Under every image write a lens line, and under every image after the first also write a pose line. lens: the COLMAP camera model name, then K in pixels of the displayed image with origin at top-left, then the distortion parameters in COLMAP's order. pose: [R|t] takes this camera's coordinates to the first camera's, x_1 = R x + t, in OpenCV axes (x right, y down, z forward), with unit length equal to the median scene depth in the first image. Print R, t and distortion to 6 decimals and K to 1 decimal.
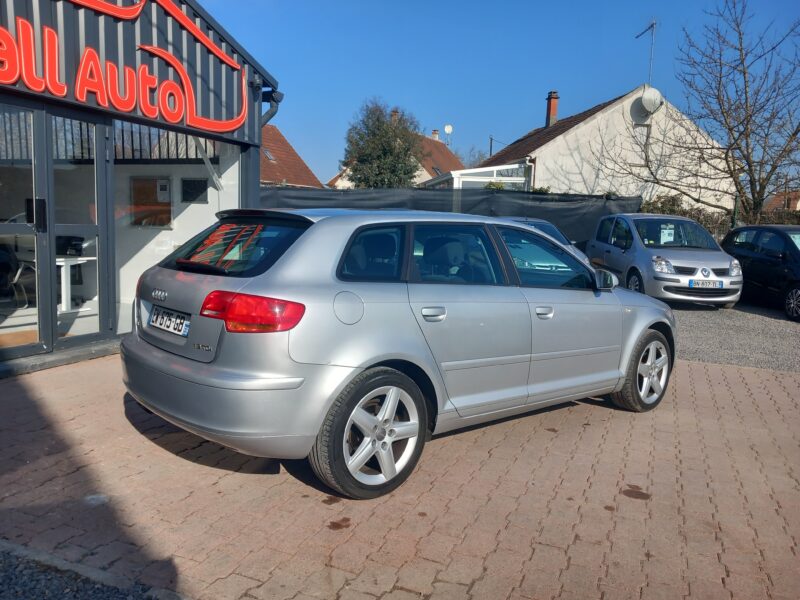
lens RADIAL K [[627.3, 0, 398.9], [0, 627.3, 304.1], [0, 0, 1]] dist [0.007298, -0.002732]
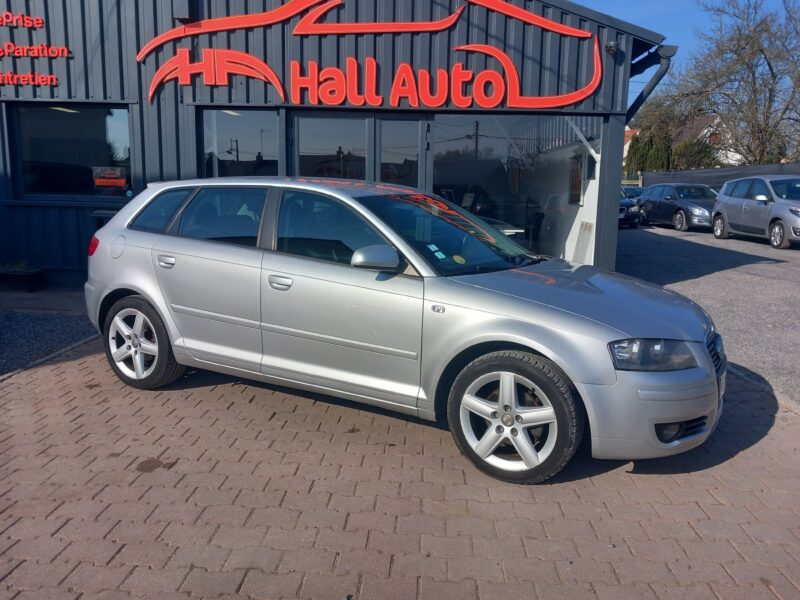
lens RADIAL K [[627.3, 0, 404.1], [0, 627.3, 294.0], [0, 0, 1]] dist [0.007298, -0.002732]
pose [[0.351441, 0.125776, -0.927723, 0.763185], [-0.122783, 0.988568, 0.087513, -0.047523], [0.928124, 0.083153, 0.362867, 0.555943]]
